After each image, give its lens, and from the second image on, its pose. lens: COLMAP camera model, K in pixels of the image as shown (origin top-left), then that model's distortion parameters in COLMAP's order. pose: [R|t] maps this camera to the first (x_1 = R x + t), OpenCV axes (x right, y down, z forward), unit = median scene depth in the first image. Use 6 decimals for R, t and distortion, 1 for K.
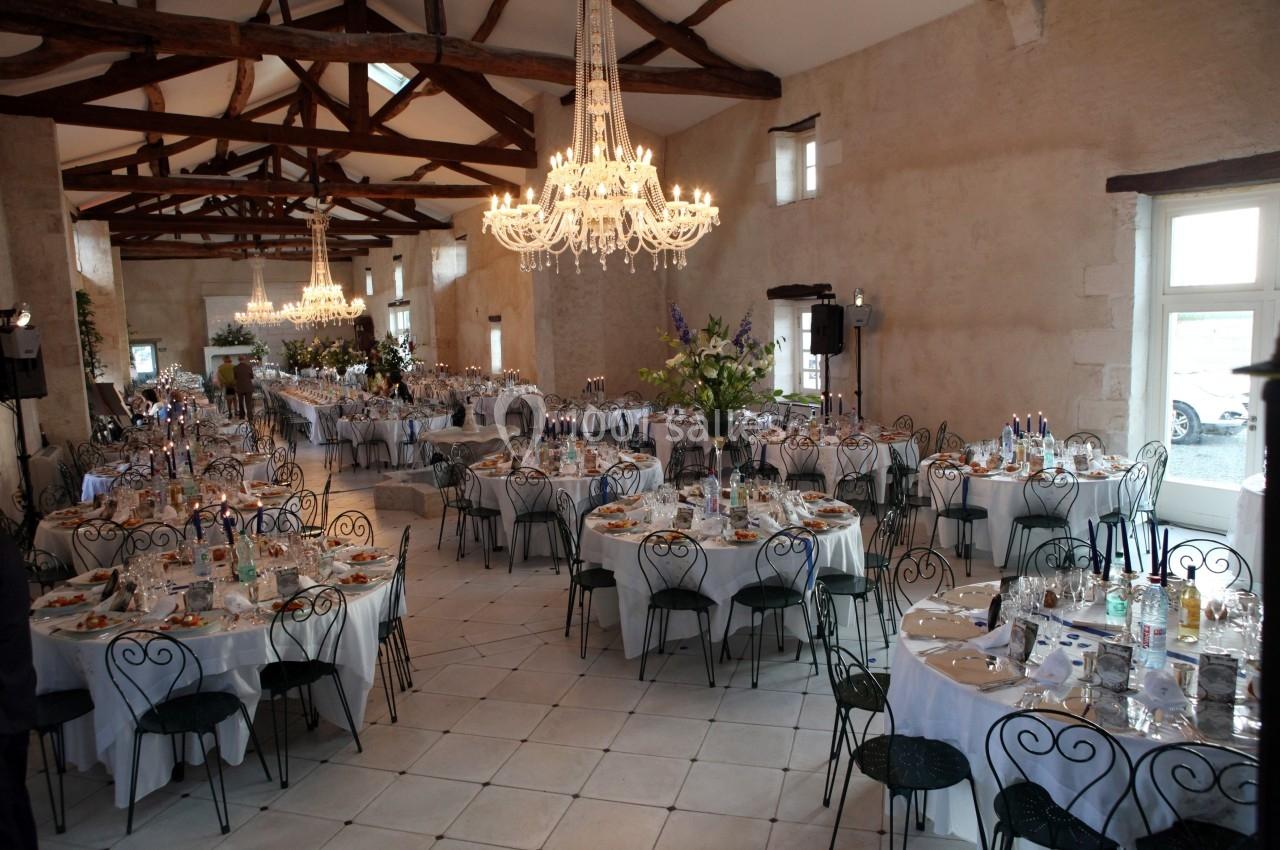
lens RADIAL K [[862.9, 0, 640.0], [0, 862.9, 425.0], [0, 0, 1]] dist [-0.029760, -0.001425]
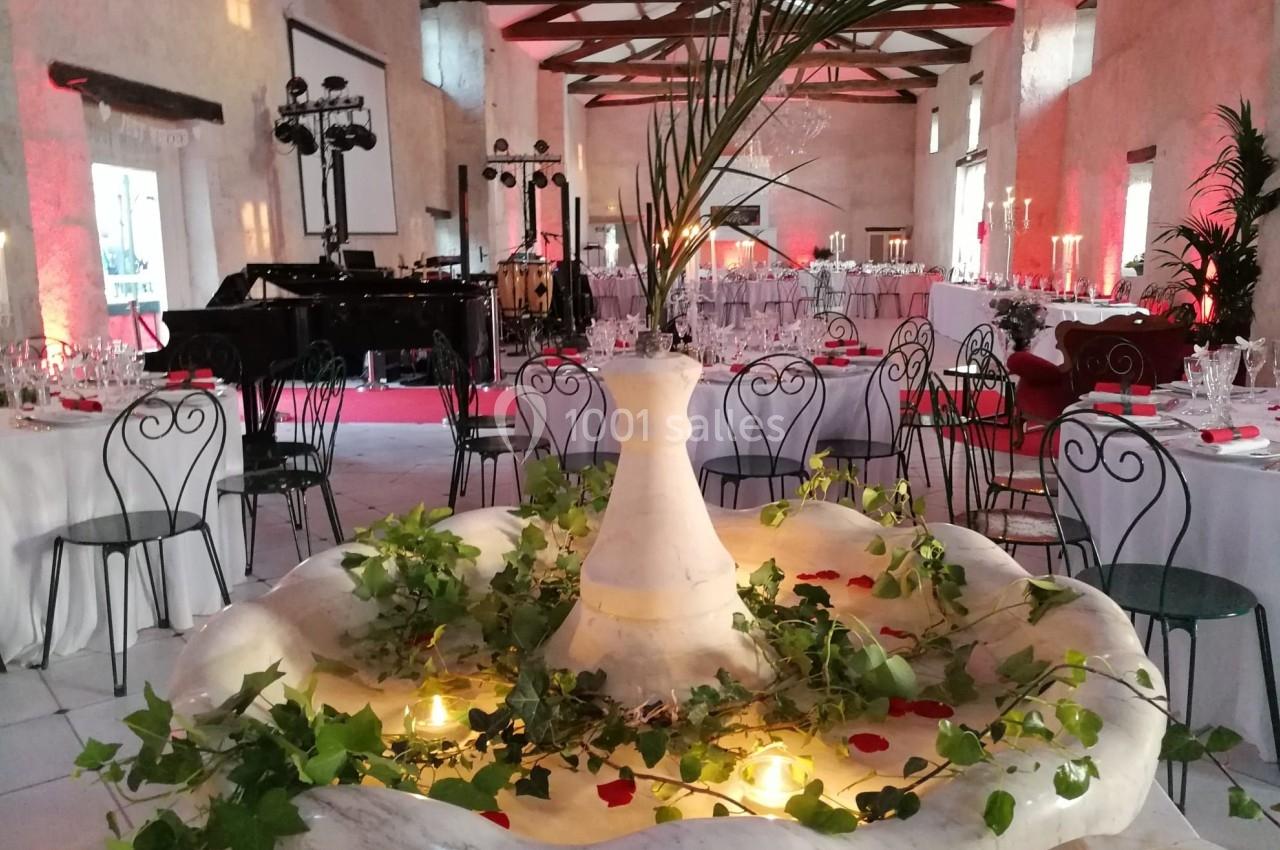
lens RADIAL K [[1061.6, 0, 642.4], [0, 1061.6, 408.2], [0, 0, 1]] dist [0.040113, -0.008223]
pose [[0.822218, 0.109694, -0.558502, -0.046818], [-0.080930, 0.993814, 0.076050, -0.009945], [0.563390, -0.017330, 0.826010, 0.334718]]
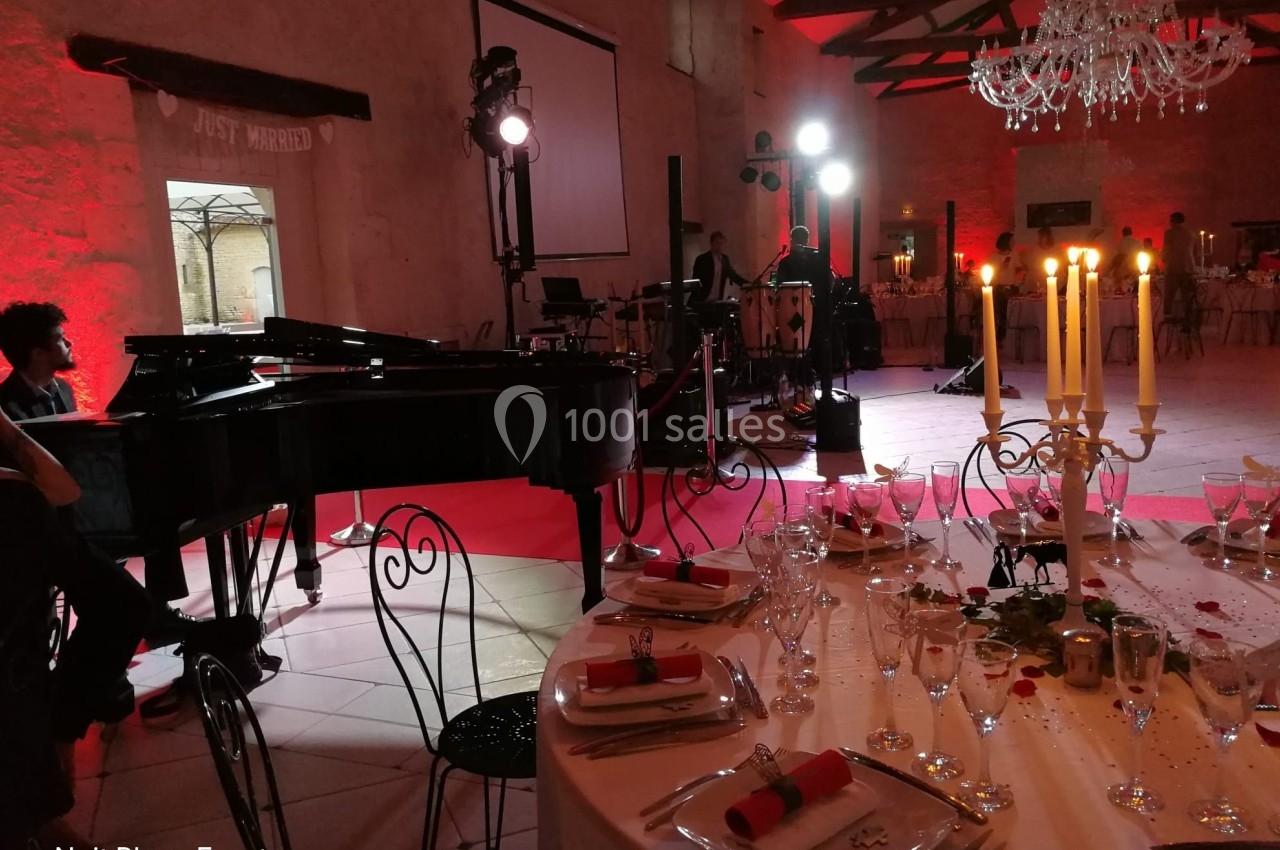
lens RADIAL K [[1061.6, 0, 642.4], [0, 1061.6, 408.2], [0, 0, 1]] dist [0.040113, -0.008223]
pose [[0.638596, 0.112714, -0.761243, -0.117017], [-0.070272, 0.993623, 0.088172, -0.022566], [0.766327, -0.002812, 0.642445, 0.438915]]
